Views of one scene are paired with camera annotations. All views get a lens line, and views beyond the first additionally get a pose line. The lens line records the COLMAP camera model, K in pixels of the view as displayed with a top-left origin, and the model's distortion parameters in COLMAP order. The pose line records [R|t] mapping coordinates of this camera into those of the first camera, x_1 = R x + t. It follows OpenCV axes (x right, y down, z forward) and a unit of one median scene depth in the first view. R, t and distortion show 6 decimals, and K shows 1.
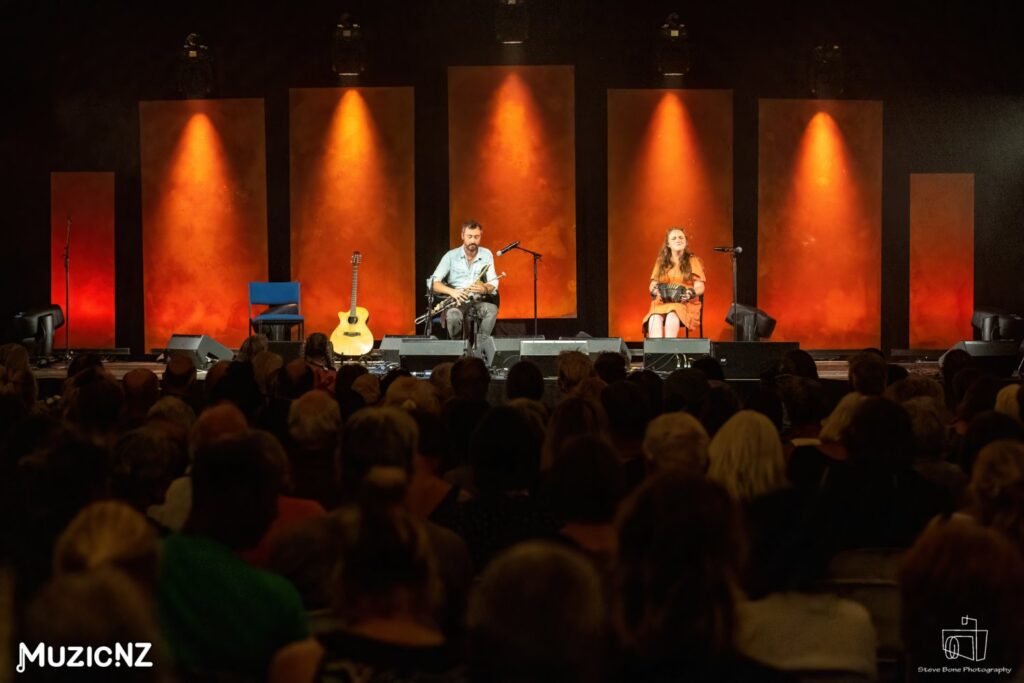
lens RADIAL K [[6286.2, 0, 509.2], [0, 6286.2, 342.0], [0, 0, 1]] dist [-0.079371, 0.000000]
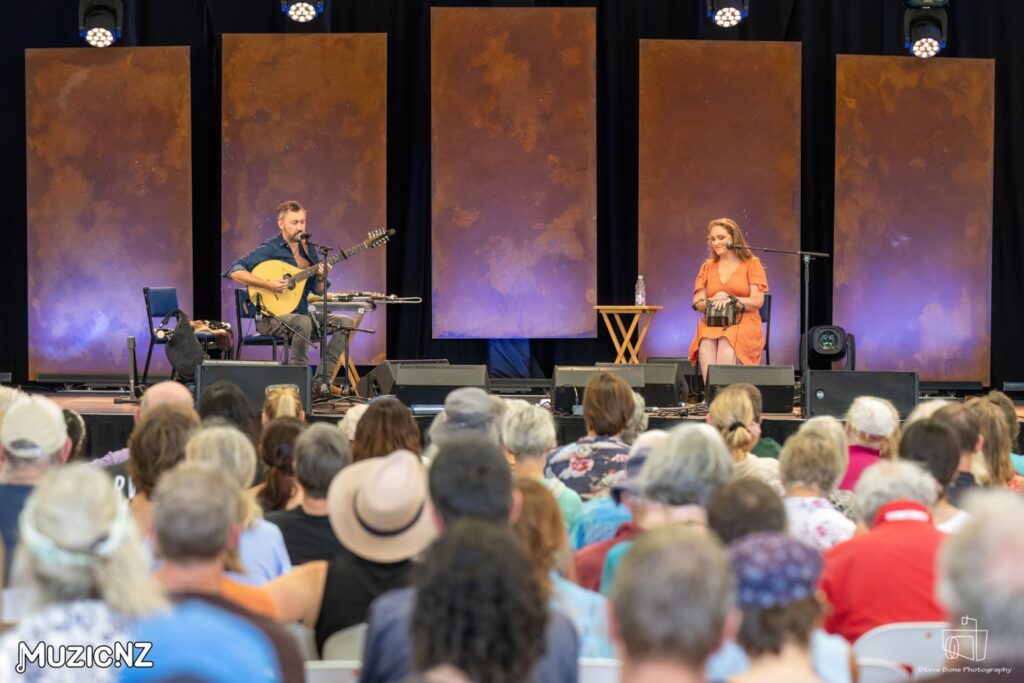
lens RADIAL K [[6286.2, 0, 517.0], [0, 6286.2, 340.6], [0, 0, 1]] dist [-0.079371, 0.000000]
pose [[0.999927, 0.009588, -0.007344, 0.006797], [-0.009619, 0.999945, -0.004185, -0.000238], [0.007304, 0.004255, 0.999964, 0.236961]]
